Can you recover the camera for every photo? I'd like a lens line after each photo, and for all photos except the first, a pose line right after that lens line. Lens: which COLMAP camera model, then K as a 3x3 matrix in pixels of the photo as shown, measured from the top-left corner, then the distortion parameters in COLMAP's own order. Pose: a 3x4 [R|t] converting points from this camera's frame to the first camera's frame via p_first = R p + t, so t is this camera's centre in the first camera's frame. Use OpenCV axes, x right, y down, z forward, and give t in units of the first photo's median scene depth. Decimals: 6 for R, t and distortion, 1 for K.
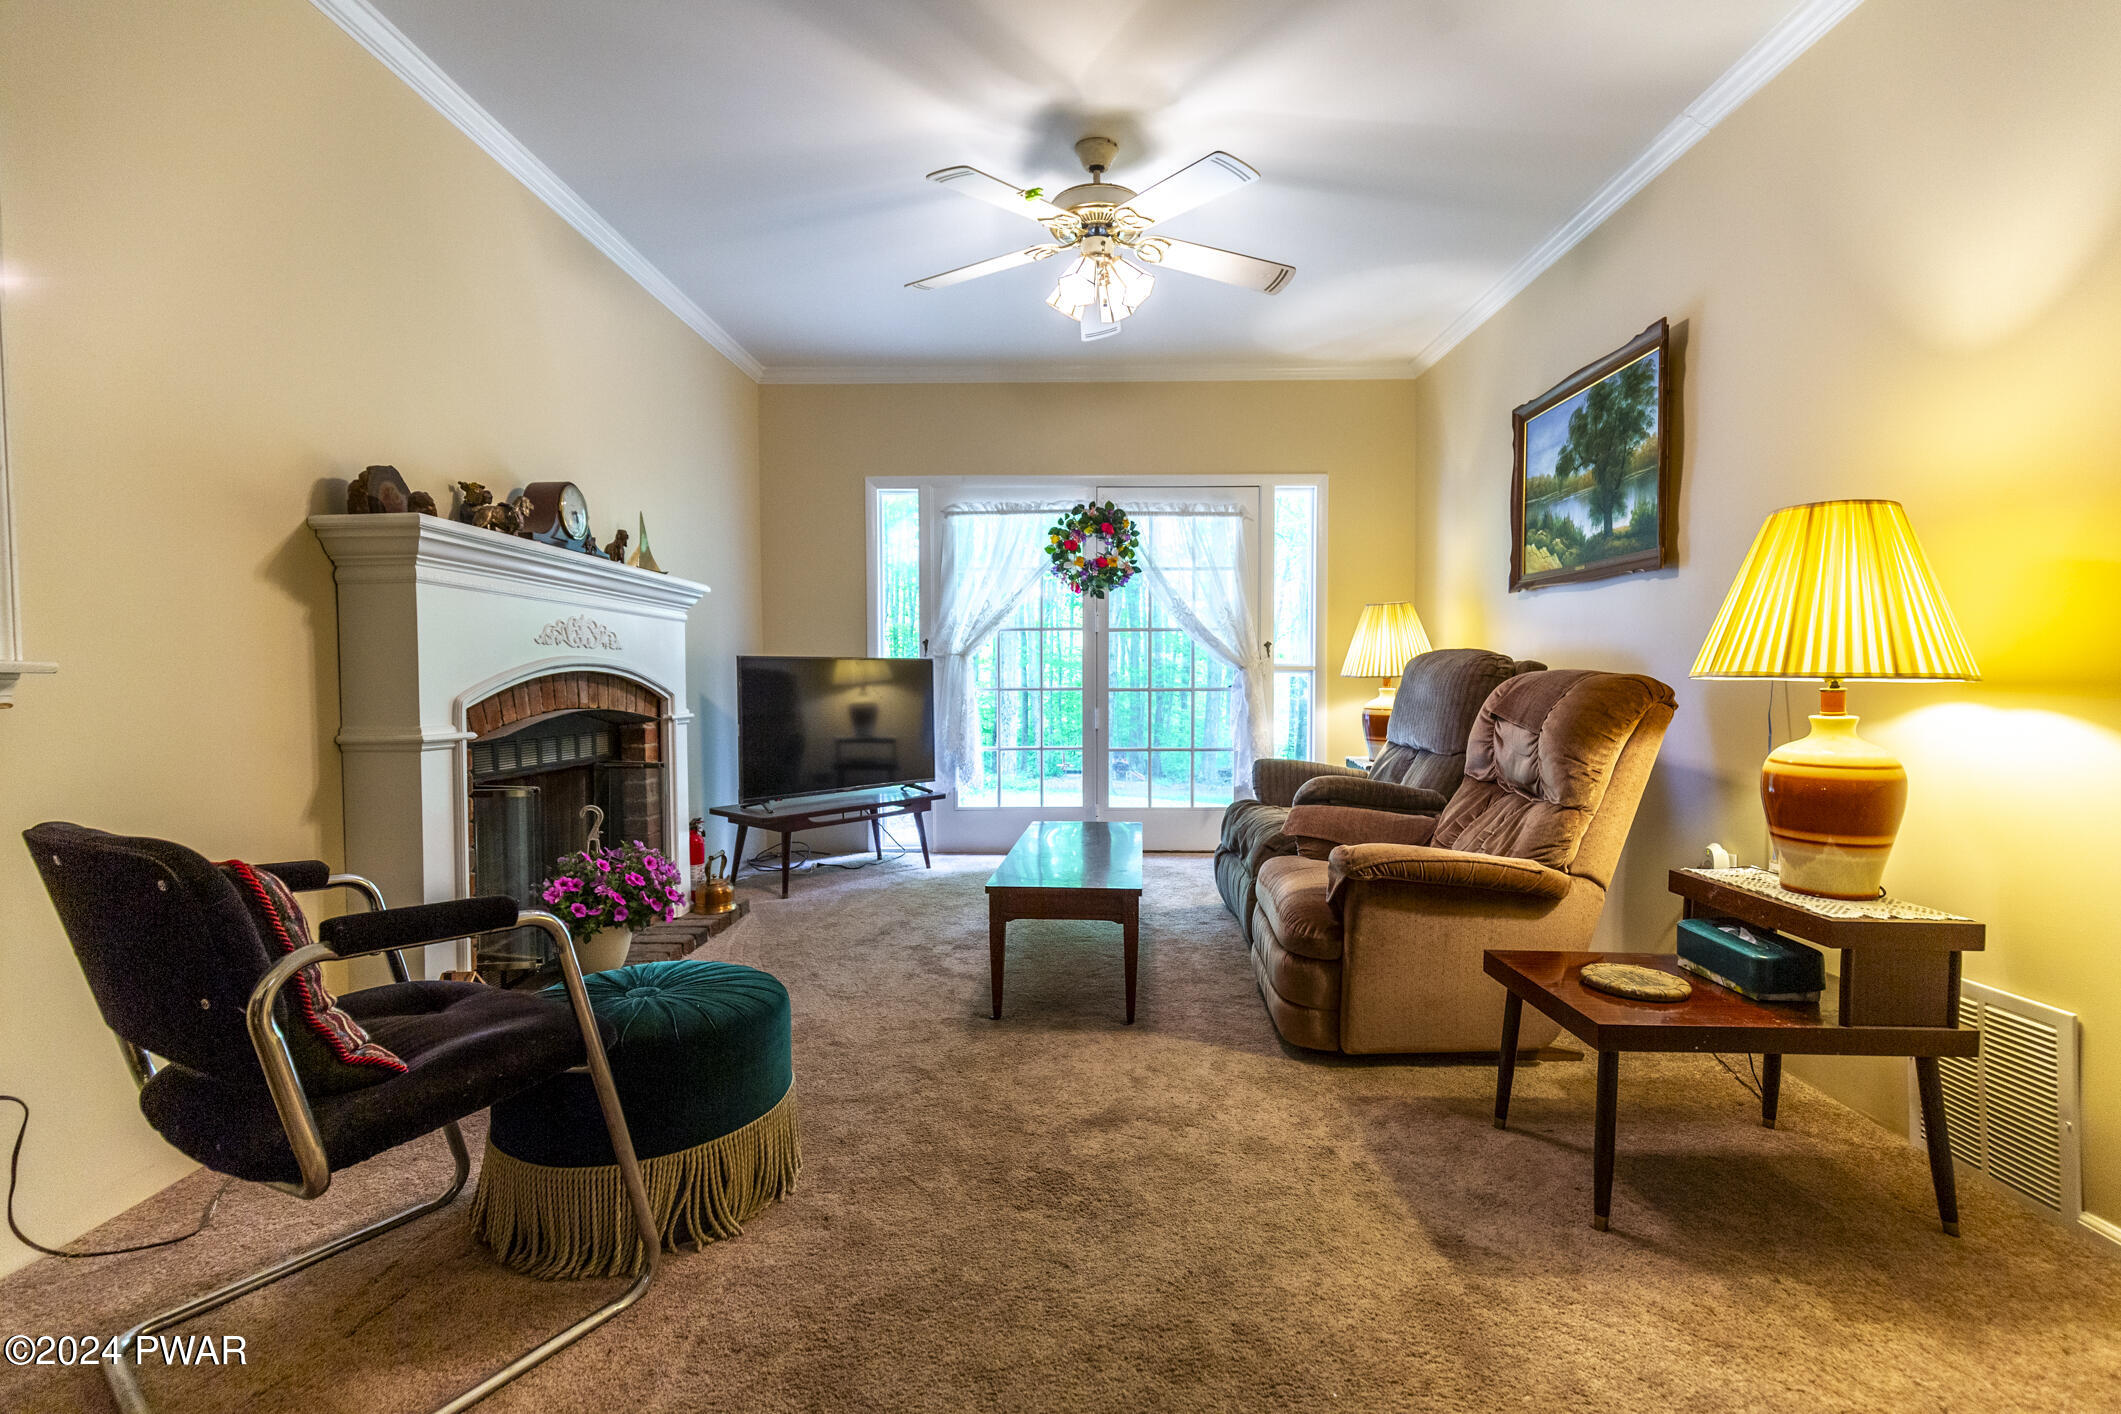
lens RADIAL K [[973.5, 0, 1102.5], [0, 973.5, 705.5], [0, 0, 1]] dist [0.003088, -0.000178]
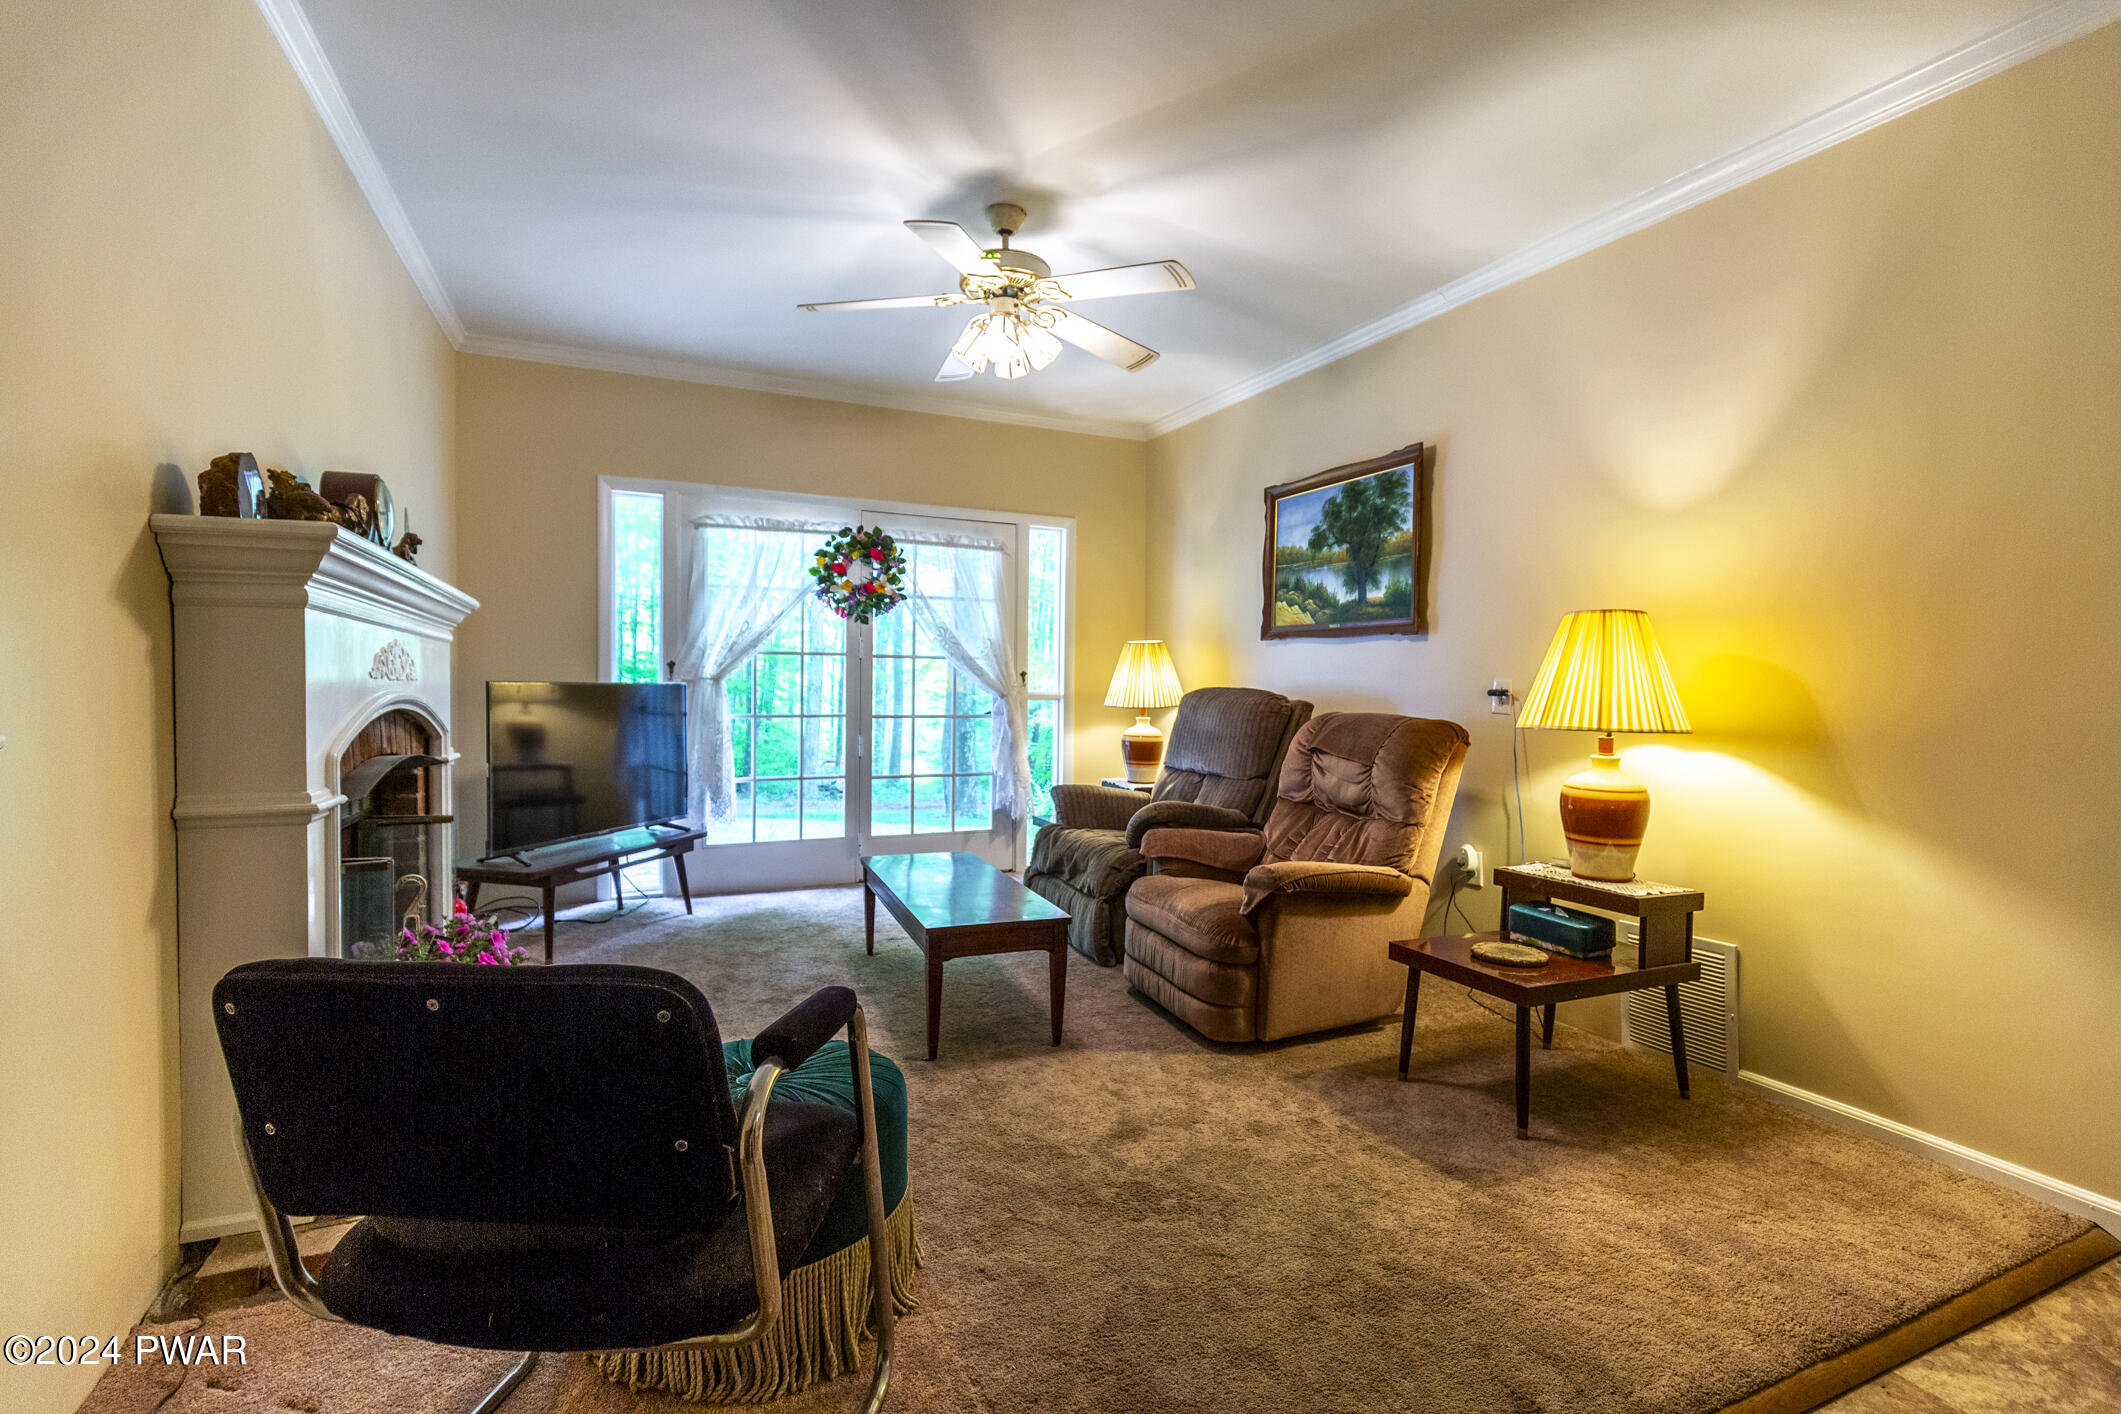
lens RADIAL K [[973.5, 0, 1102.5], [0, 973.5, 705.5], [0, 0, 1]] dist [0.003088, -0.000178]
pose [[0.900590, 0.005456, 0.434635, -0.338833], [-0.001925, 0.999961, -0.008565, -0.030814], [-0.434665, 0.006877, 0.900566, 0.013036]]
